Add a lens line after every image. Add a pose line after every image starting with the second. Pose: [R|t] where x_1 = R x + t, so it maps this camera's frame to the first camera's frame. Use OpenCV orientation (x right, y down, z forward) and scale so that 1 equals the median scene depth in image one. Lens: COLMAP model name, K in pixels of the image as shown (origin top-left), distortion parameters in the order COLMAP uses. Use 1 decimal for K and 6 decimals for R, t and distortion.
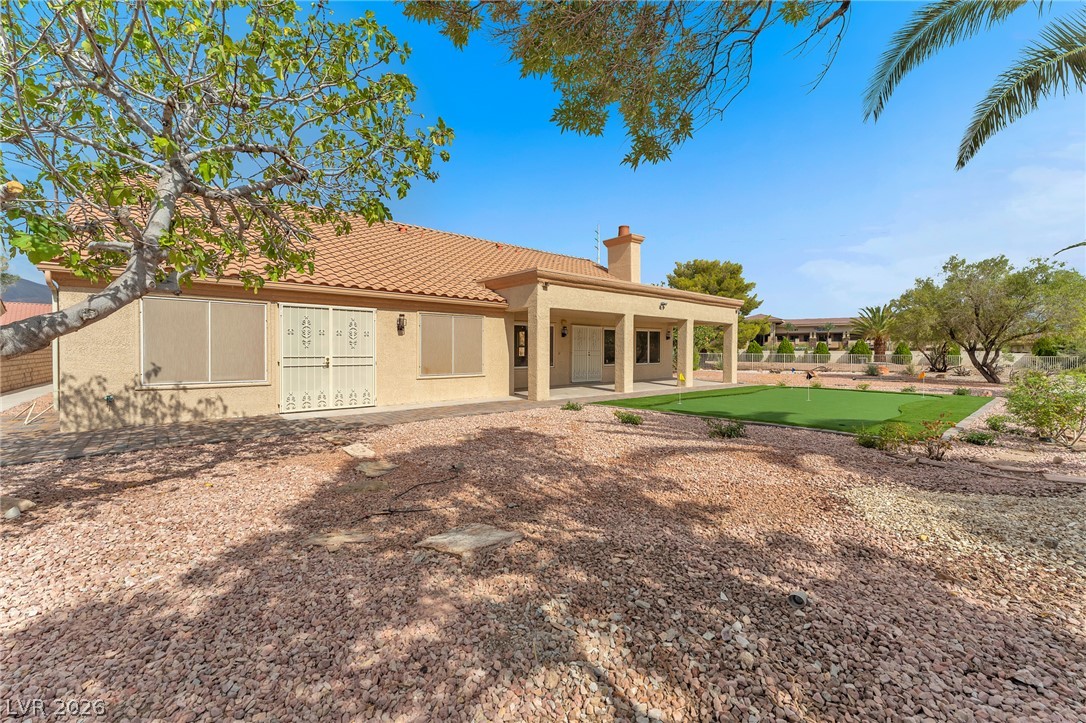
lens RADIAL K [[439.4, 0, 542.6], [0, 439.4, 357.3], [0, 0, 1]] dist [-0.001153, -0.000338]
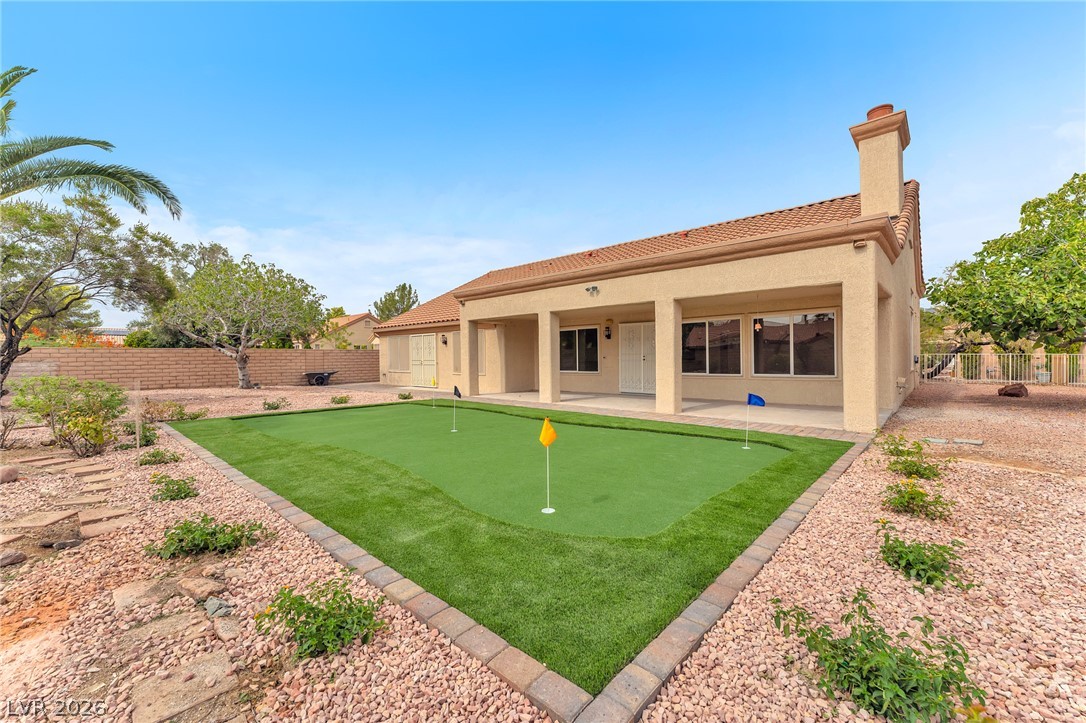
lens RADIAL K [[439.4, 0, 542.6], [0, 439.4, 359.3], [0, 0, 1]] dist [-0.001153, -0.000338]
pose [[0.124682, 0.007271, -0.992170, 0.975274], [-0.003117, 0.999971, 0.006937, -0.012398], [0.992192, 0.002228, 0.124702, 0.836983]]
